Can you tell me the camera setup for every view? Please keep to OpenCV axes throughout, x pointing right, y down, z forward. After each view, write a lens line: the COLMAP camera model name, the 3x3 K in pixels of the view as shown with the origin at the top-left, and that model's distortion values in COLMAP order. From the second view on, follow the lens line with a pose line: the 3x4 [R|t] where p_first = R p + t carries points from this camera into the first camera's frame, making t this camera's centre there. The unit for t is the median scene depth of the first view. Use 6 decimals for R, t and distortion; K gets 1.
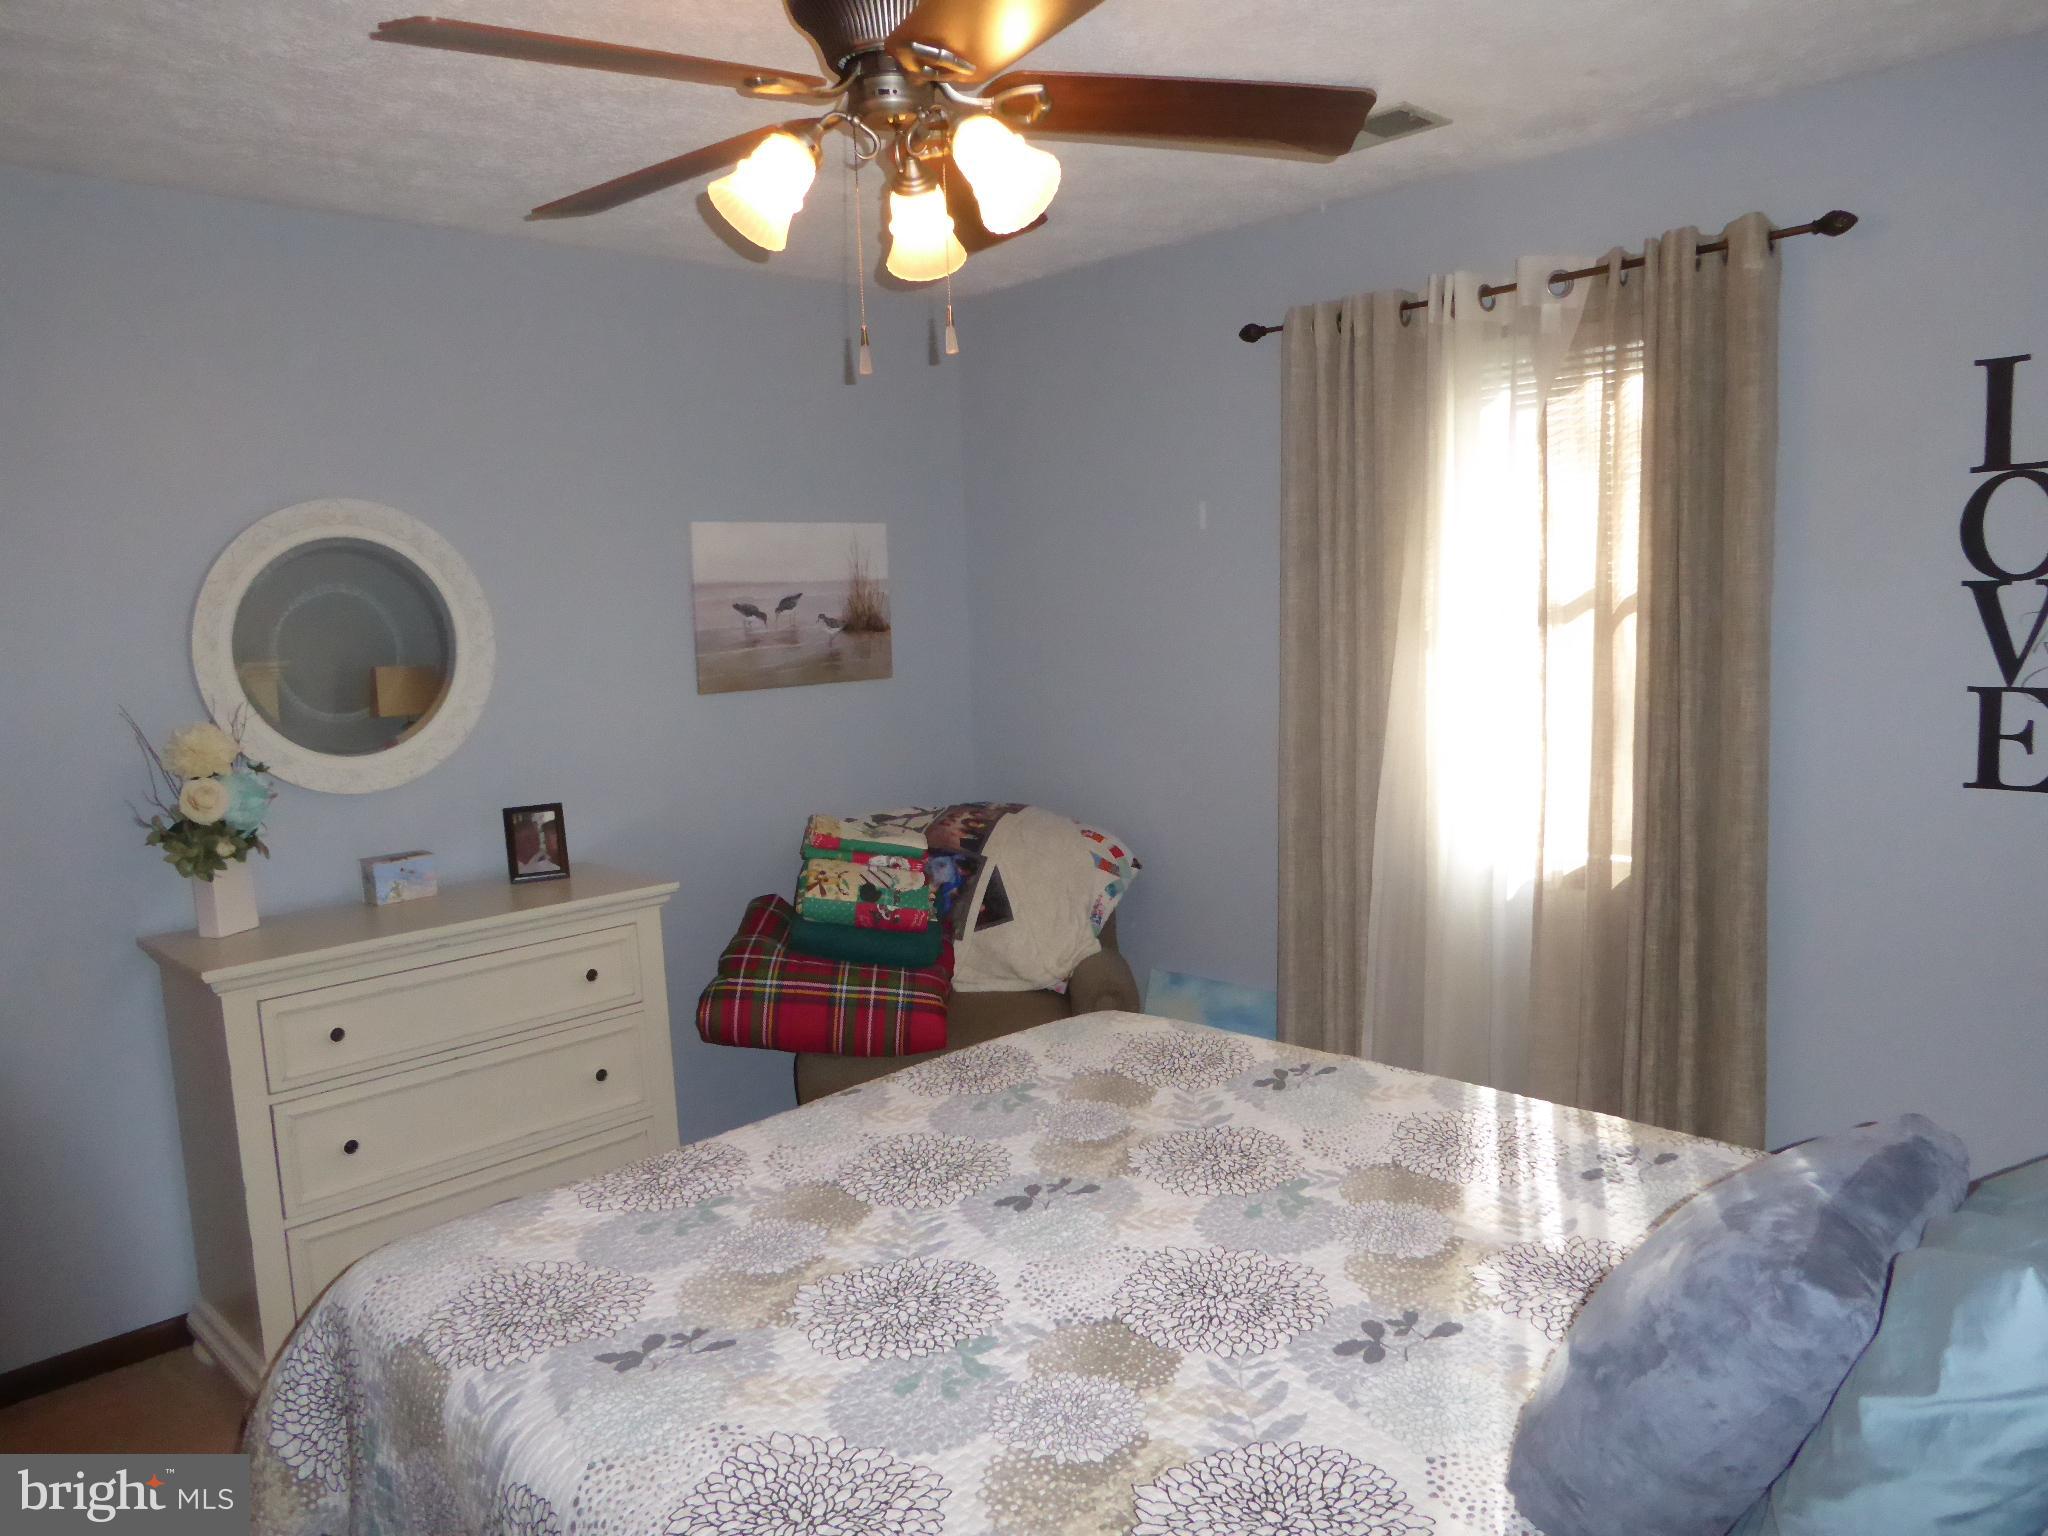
lens RADIAL K [[1463.1, 0, 1043.1], [0, 1463.1, 778.9], [0, 0, 1]] dist [-0.038750, 0.013427]
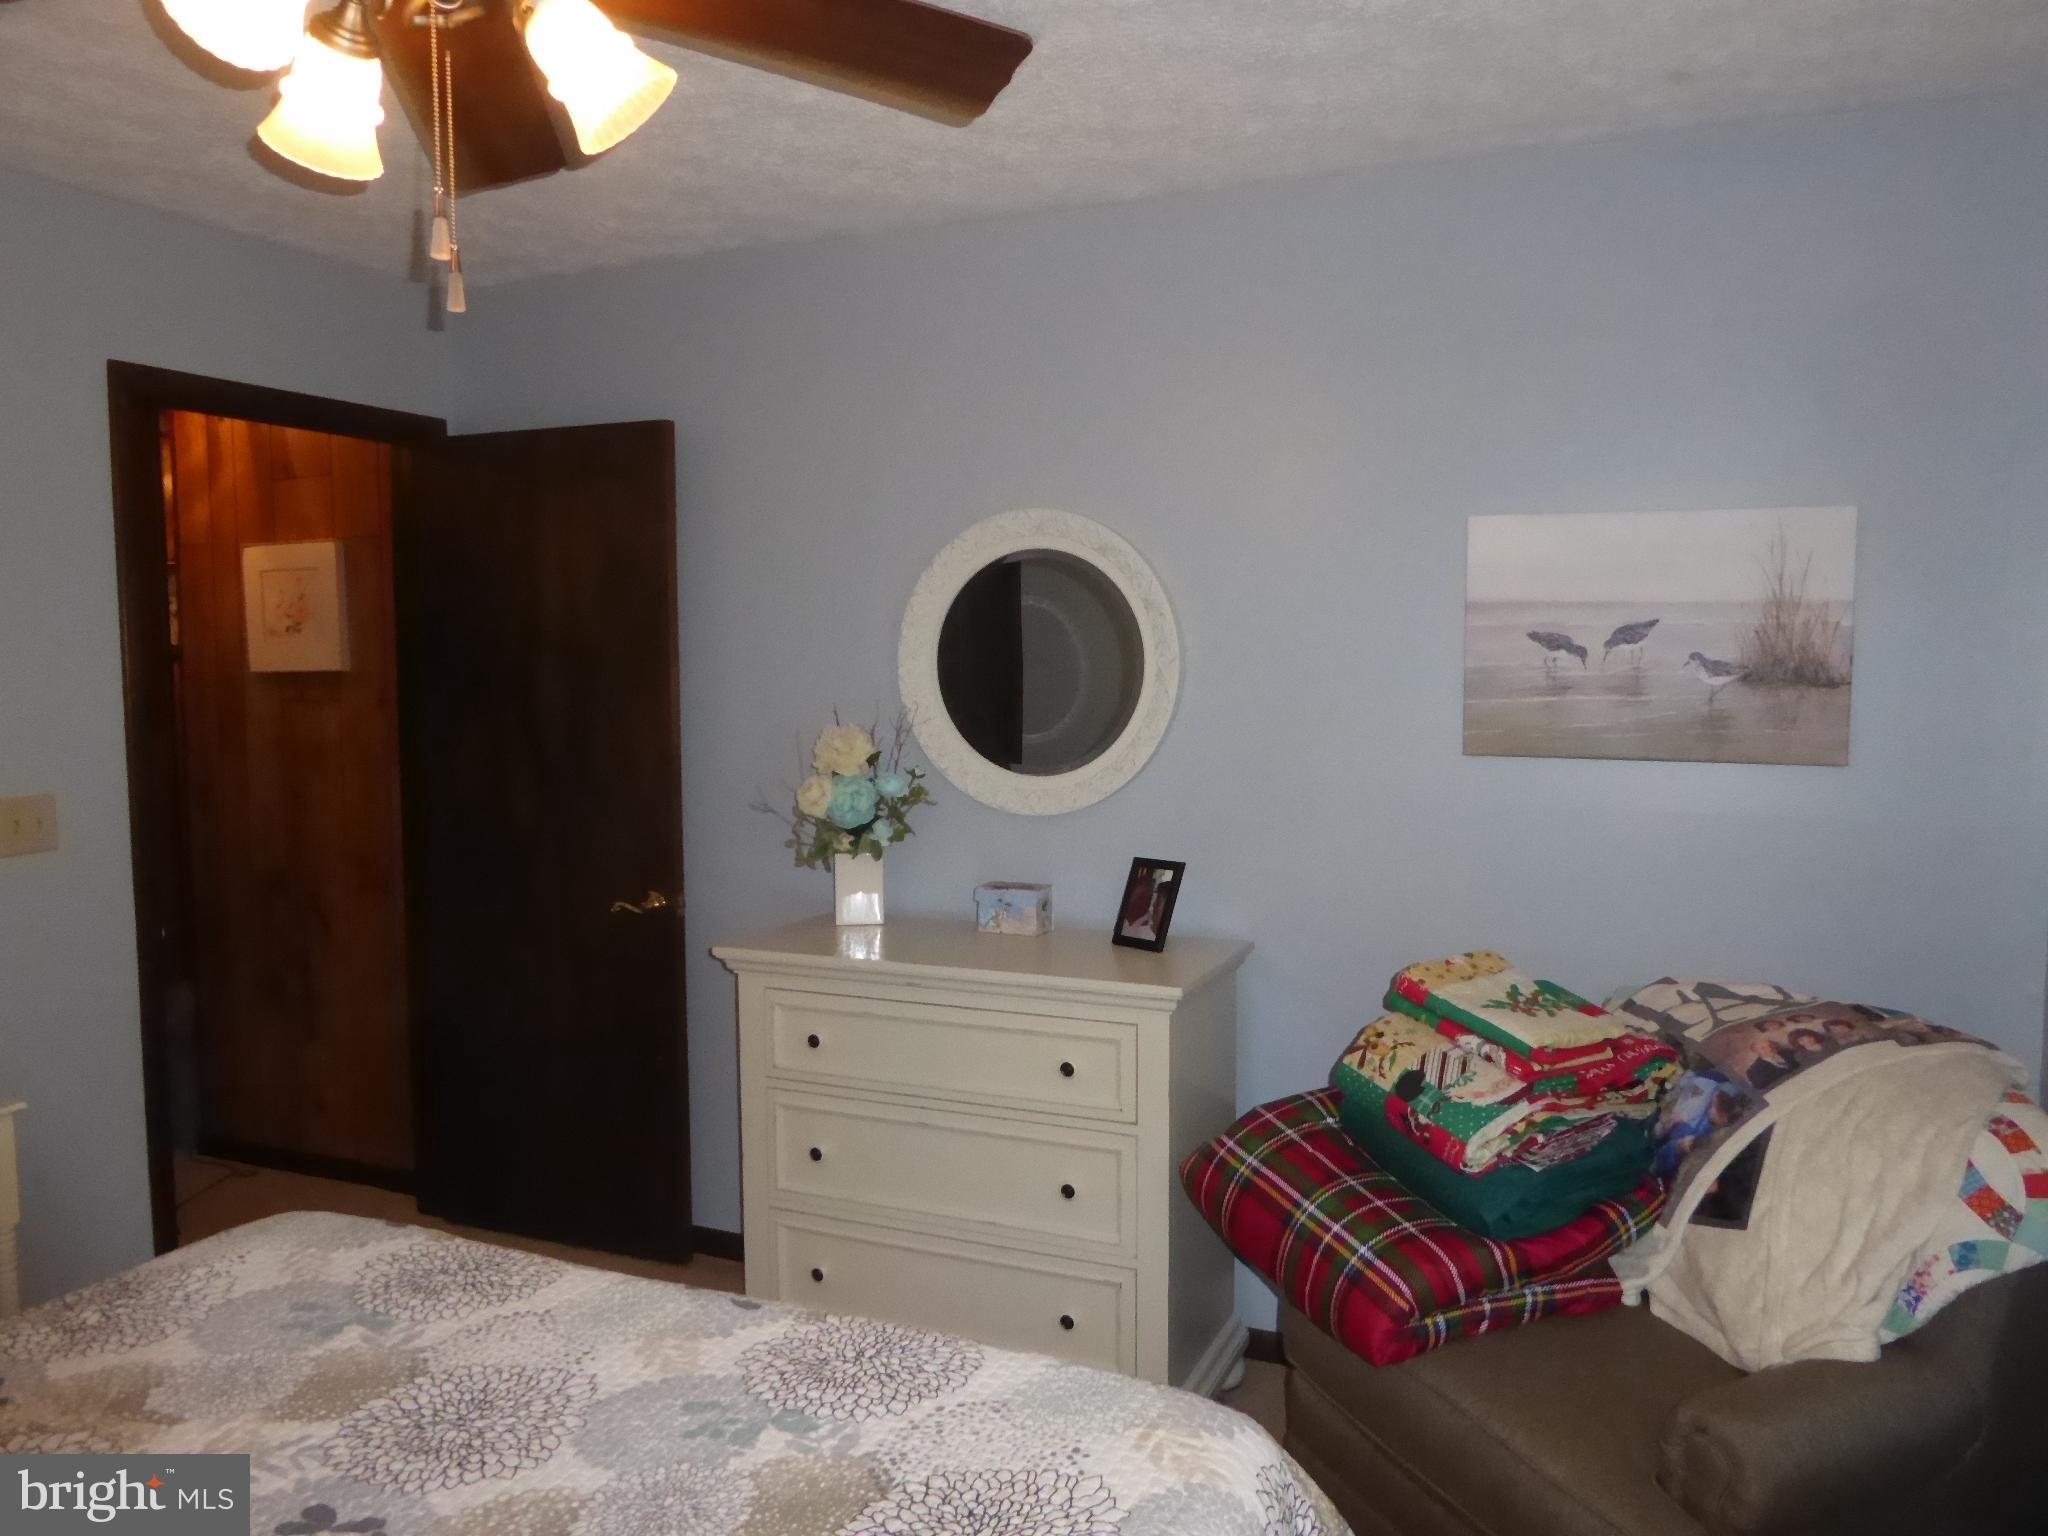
lens RADIAL K [[1463.1, 0, 1028.0], [0, 1463.1, 773.6], [0, 0, 1]] dist [-0.038750, 0.013427]
pose [[0.369642, 0.118789, -0.921550, 0.400233], [-0.130525, 0.988598, 0.075077, -0.085562], [0.919961, 0.092533, 0.380932, 0.603400]]
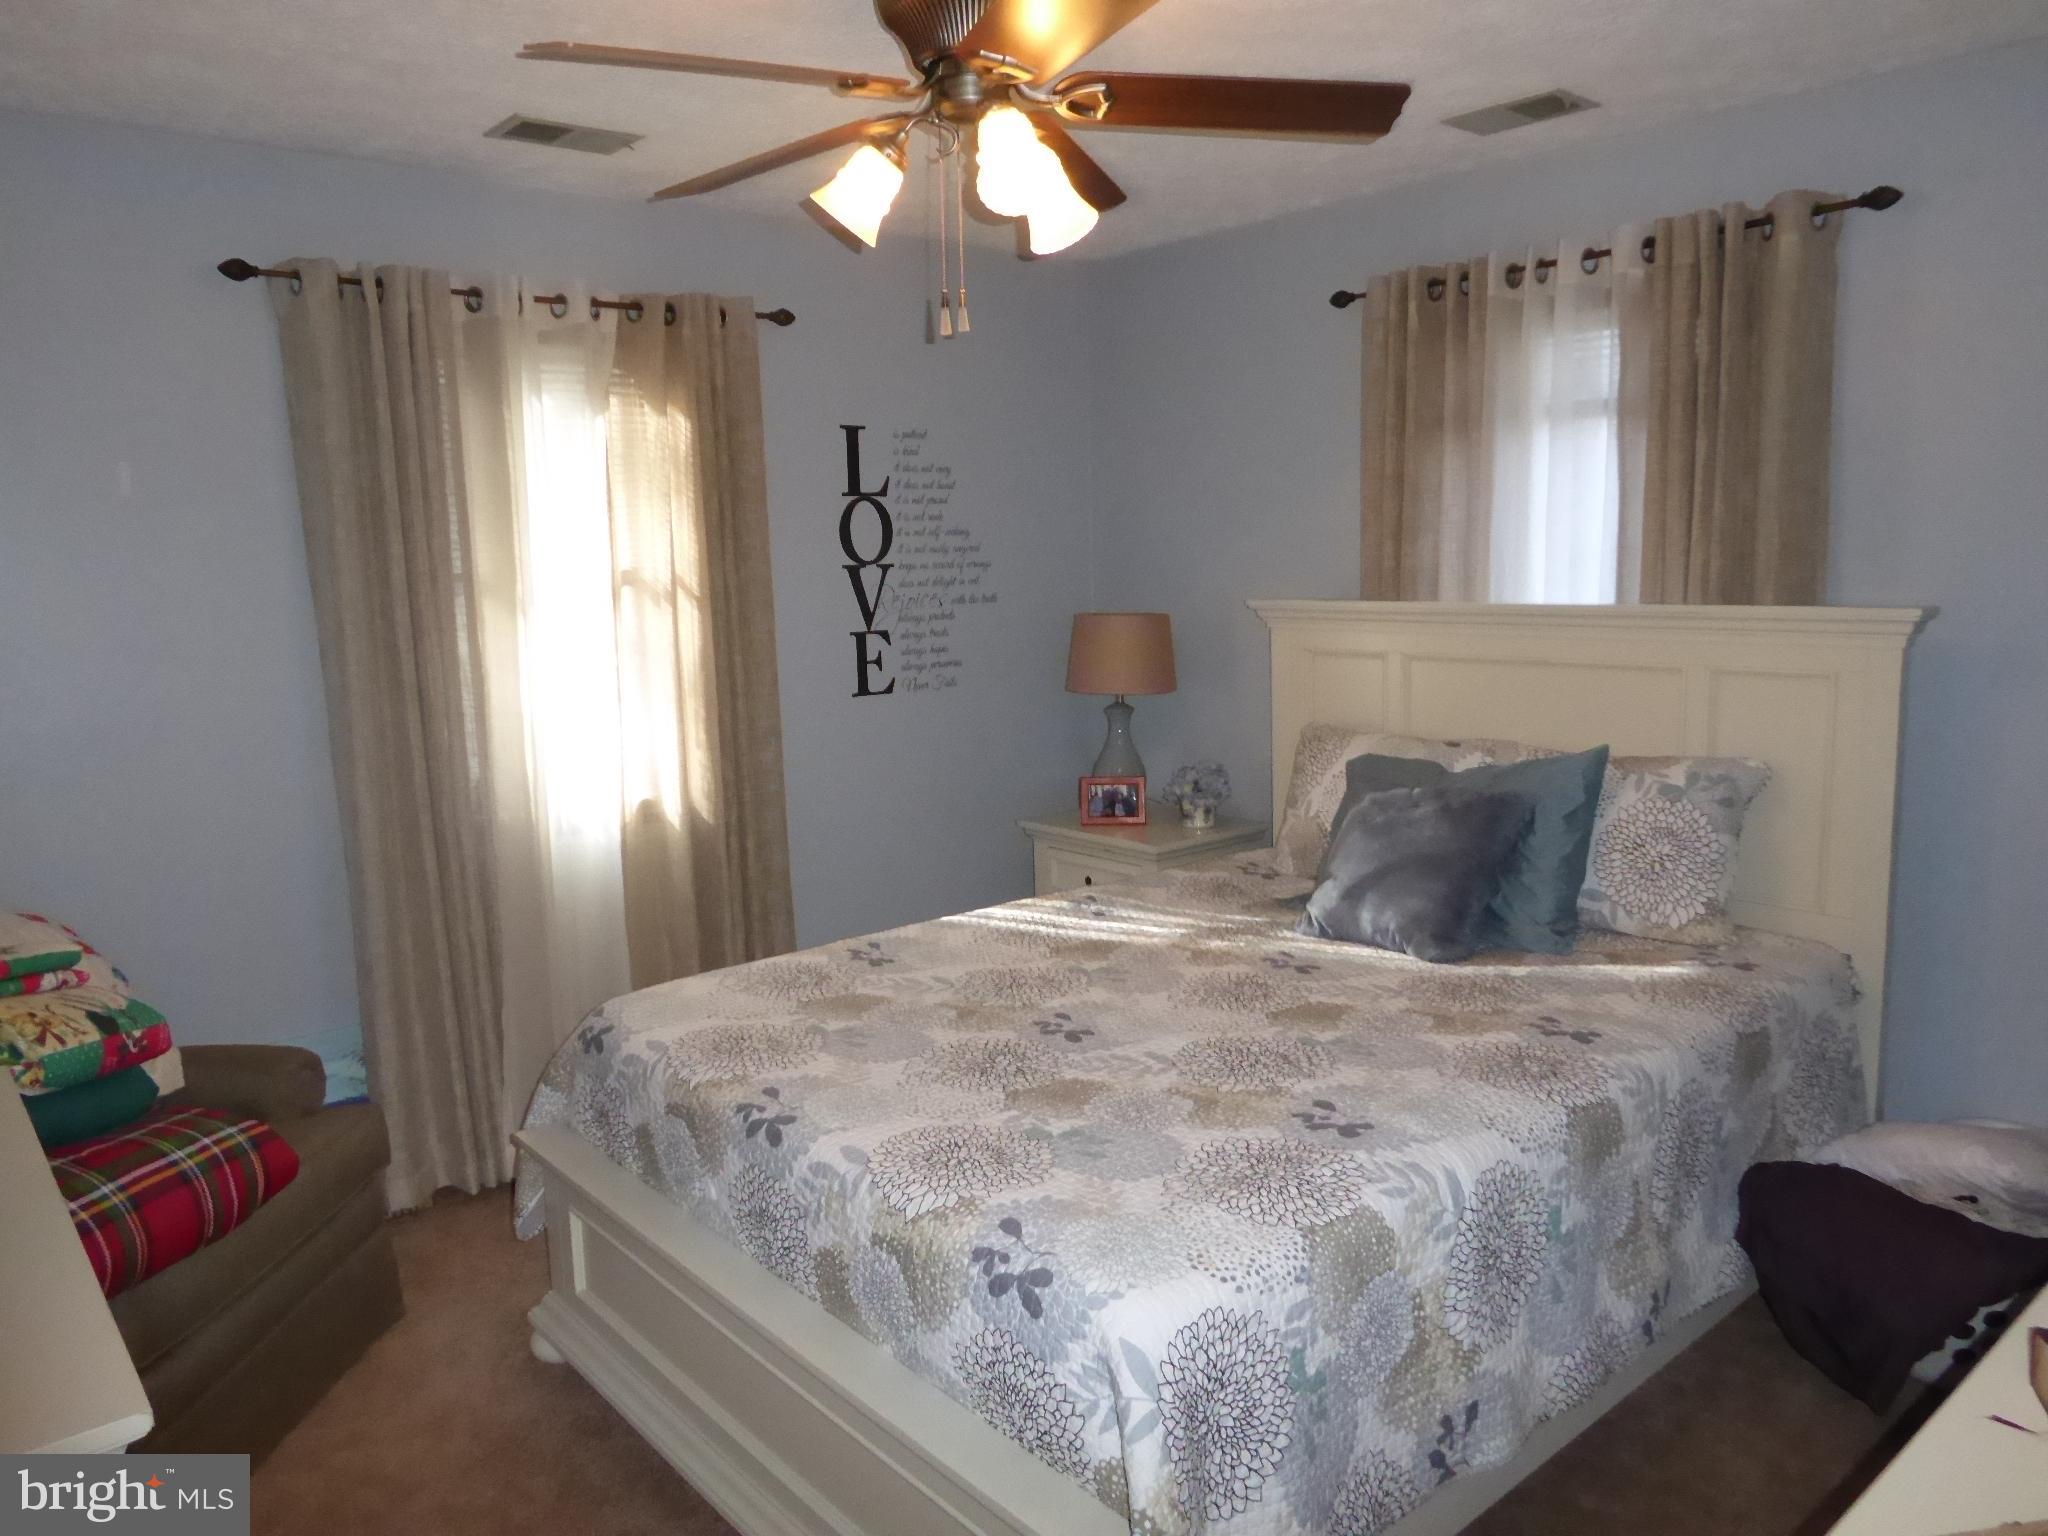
lens RADIAL K [[1463.1, 0, 1037.8], [0, 1463.1, 769.2], [0, 0, 1]] dist [-0.038750, 0.013427]
pose [[0.074319, -0.113208, 0.990788, -0.728115], [0.147132, 0.983907, 0.101385, -0.037937], [-0.986321, 0.138242, 0.089779, 0.527747]]
